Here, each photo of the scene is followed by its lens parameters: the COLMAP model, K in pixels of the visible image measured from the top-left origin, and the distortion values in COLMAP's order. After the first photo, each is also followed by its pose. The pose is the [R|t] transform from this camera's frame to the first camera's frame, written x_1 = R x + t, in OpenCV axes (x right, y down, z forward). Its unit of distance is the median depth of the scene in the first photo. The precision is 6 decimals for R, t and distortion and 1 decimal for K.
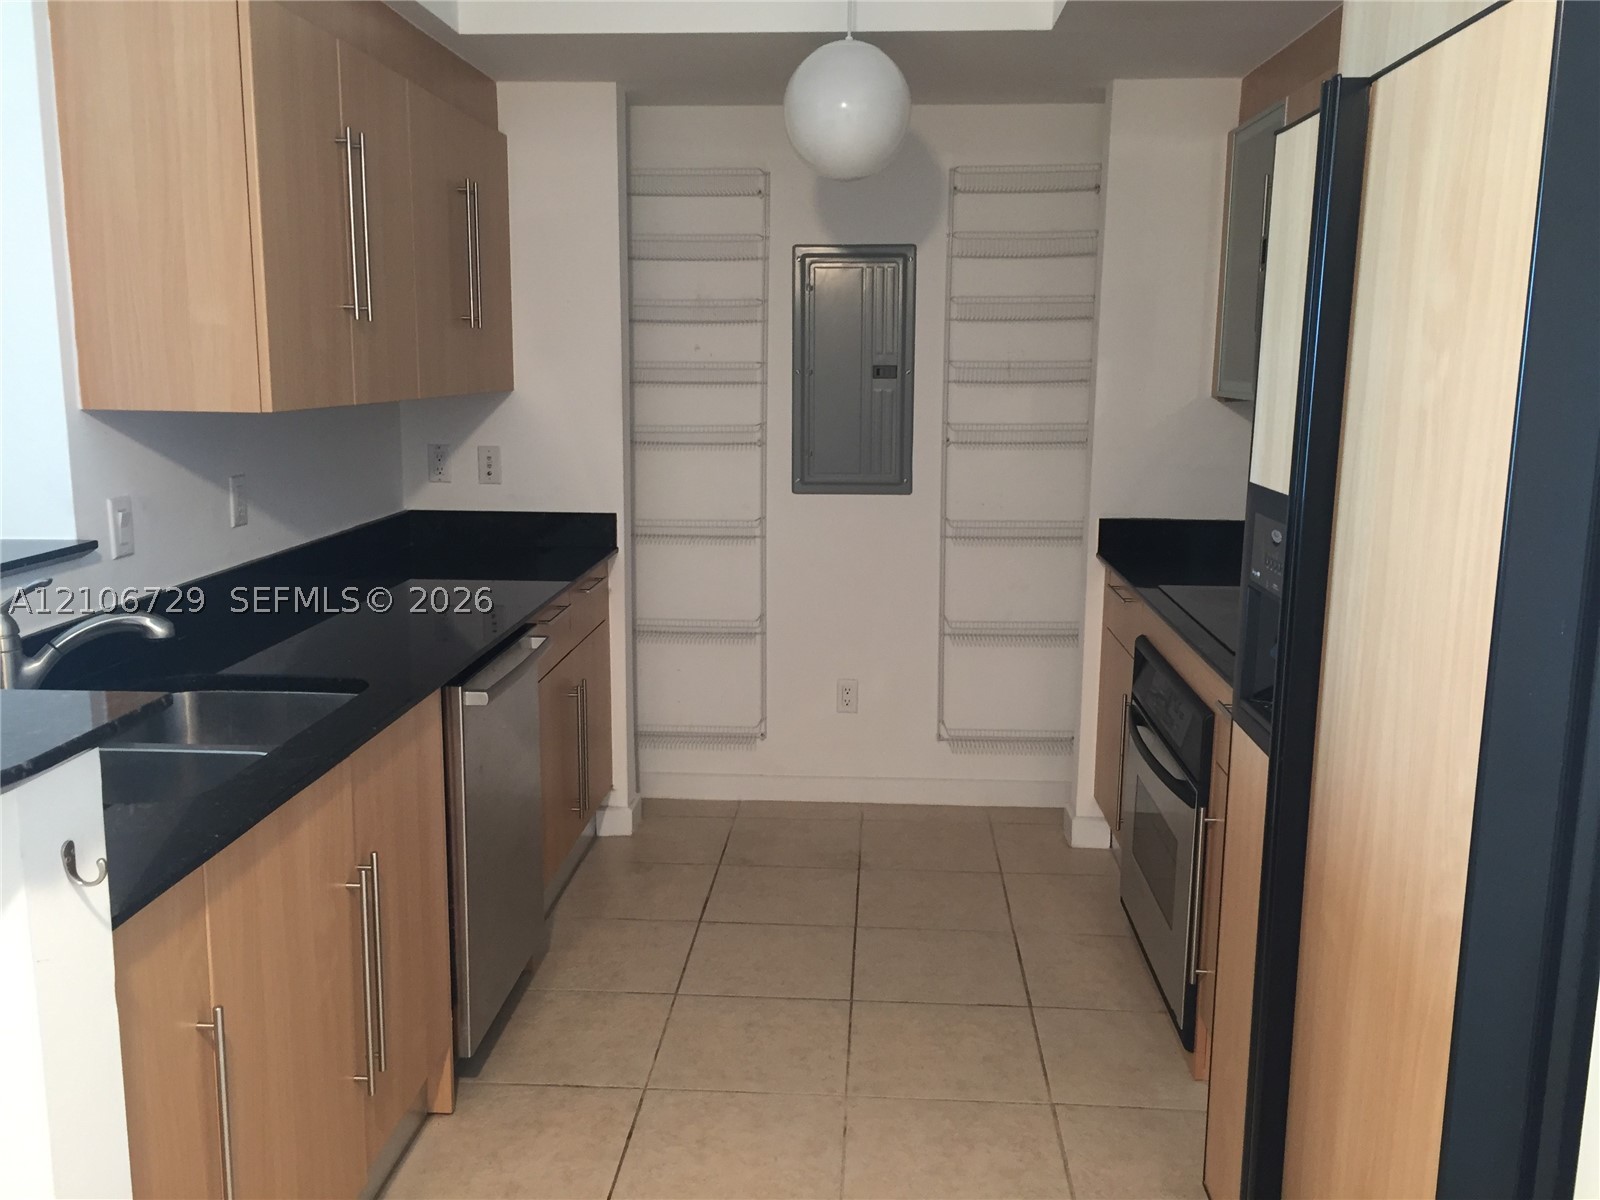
lens RADIAL K [[1373.6, 0, 801.6], [0, 1373.6, 596.7], [0, 0, 1]] dist [0.080457, -0.105477]
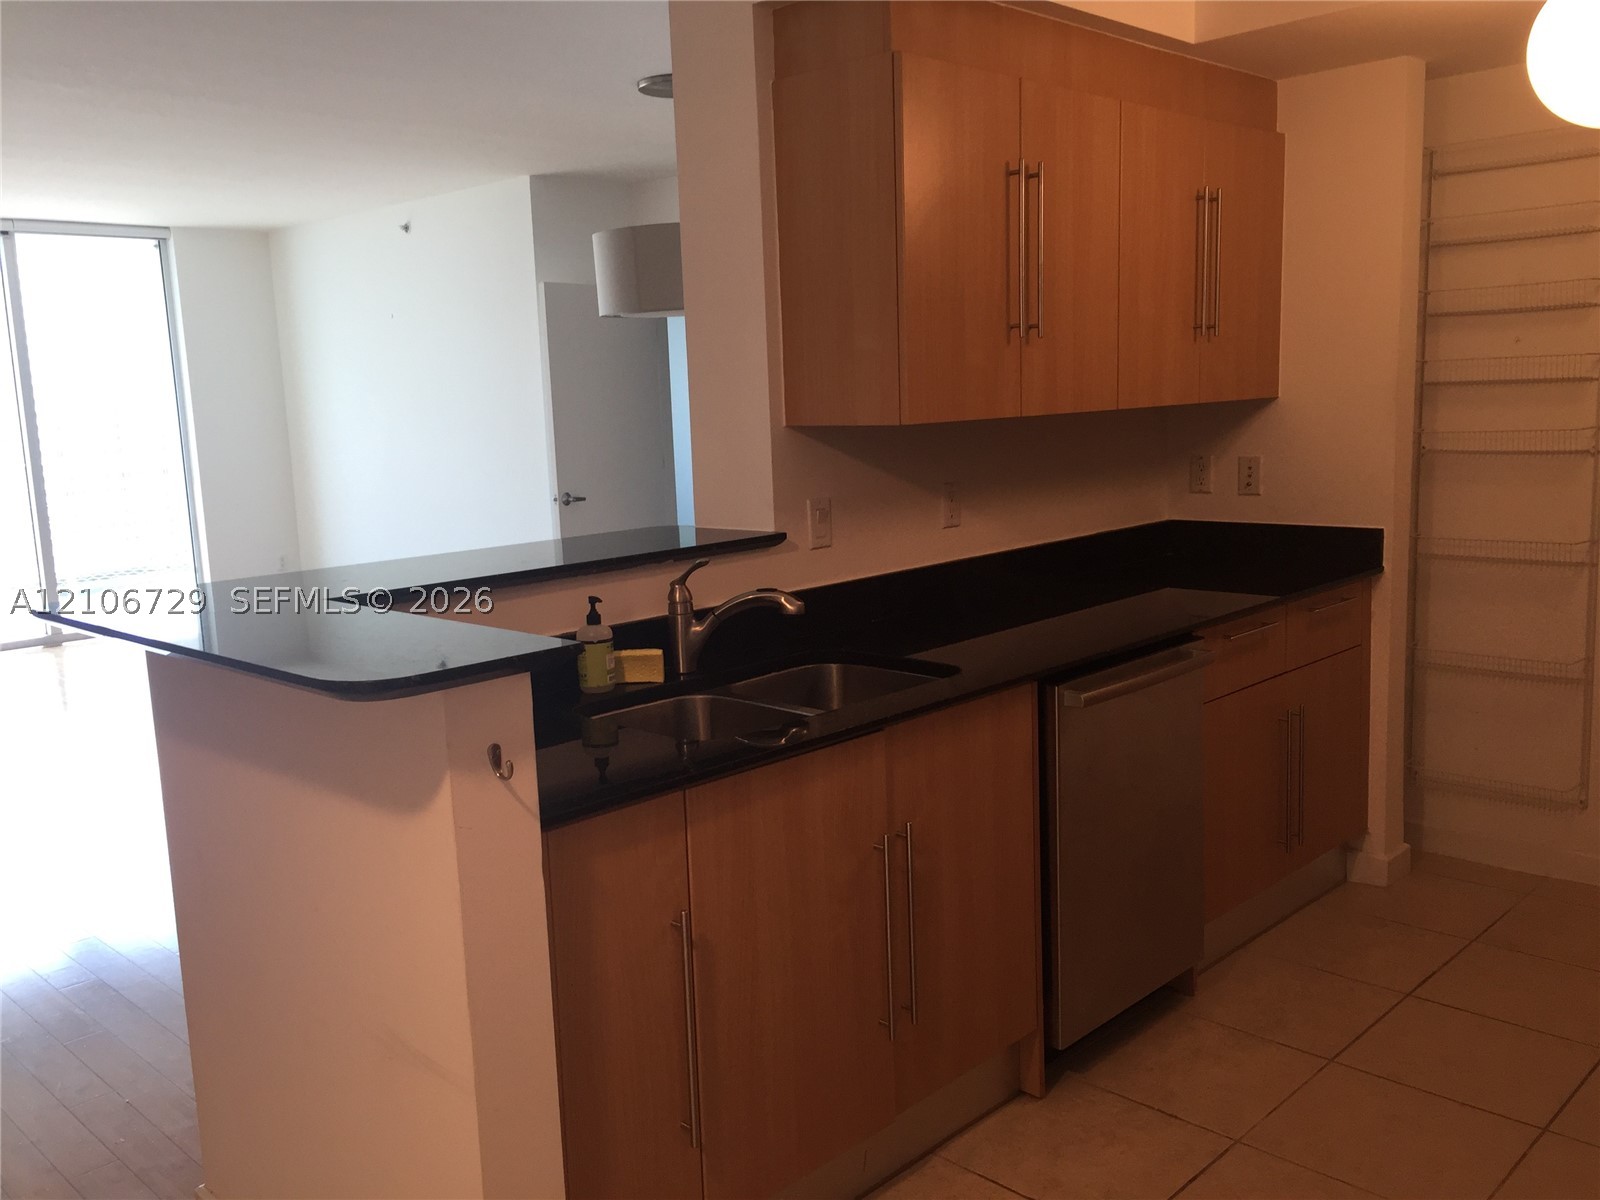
lens RADIAL K [[1373.6, 0, 808.6], [0, 1373.6, 601.1], [0, 0, 1]] dist [0.080457, -0.105477]
pose [[0.749726, 0.065991, -0.658450, 0.269972], [-0.072530, 0.997215, 0.017359, -0.002722], [0.657762, 0.034743, 0.752424, 0.094790]]
